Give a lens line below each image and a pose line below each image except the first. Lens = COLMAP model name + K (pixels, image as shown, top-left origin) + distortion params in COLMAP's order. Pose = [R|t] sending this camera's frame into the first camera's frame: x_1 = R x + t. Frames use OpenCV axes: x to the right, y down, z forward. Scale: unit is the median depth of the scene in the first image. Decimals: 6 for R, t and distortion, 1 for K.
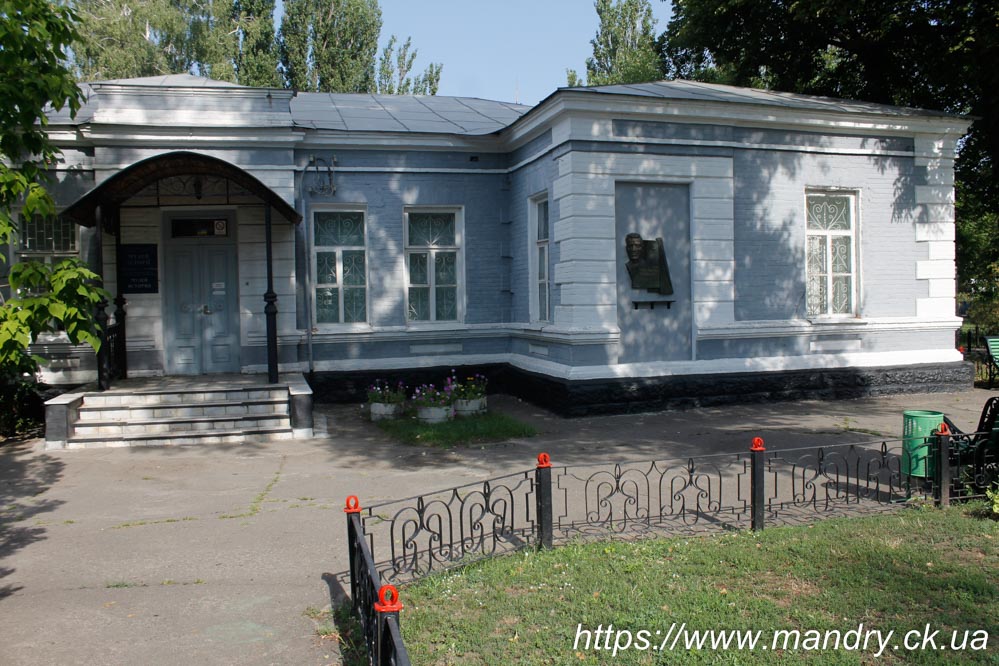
lens RADIAL K [[805.7, 0, 499.6], [0, 805.7, 329.0], [0, 0, 1]] dist [-0.000816, 0.001983]
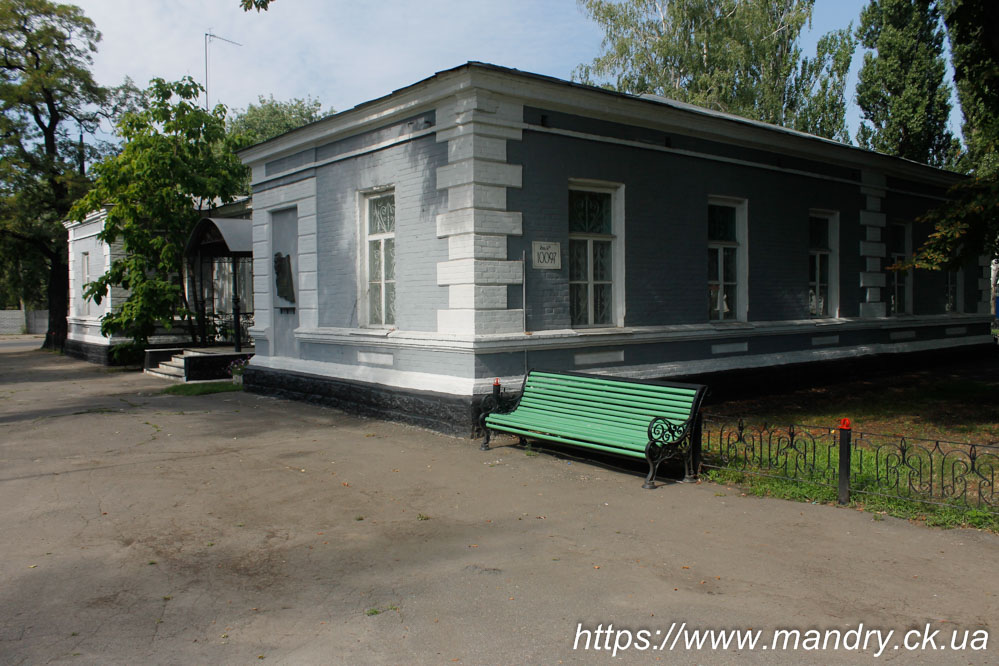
lens RADIAL K [[805.7, 0, 498.7], [0, 805.7, 333.1], [0, 0, 1]] dist [-0.000816, 0.001983]
pose [[0.373306, 0.045372, -0.926598, 1.290943], [-0.041439, 0.998622, 0.032204, -0.043330], [0.926782, 0.026376, 0.374672, 0.766078]]
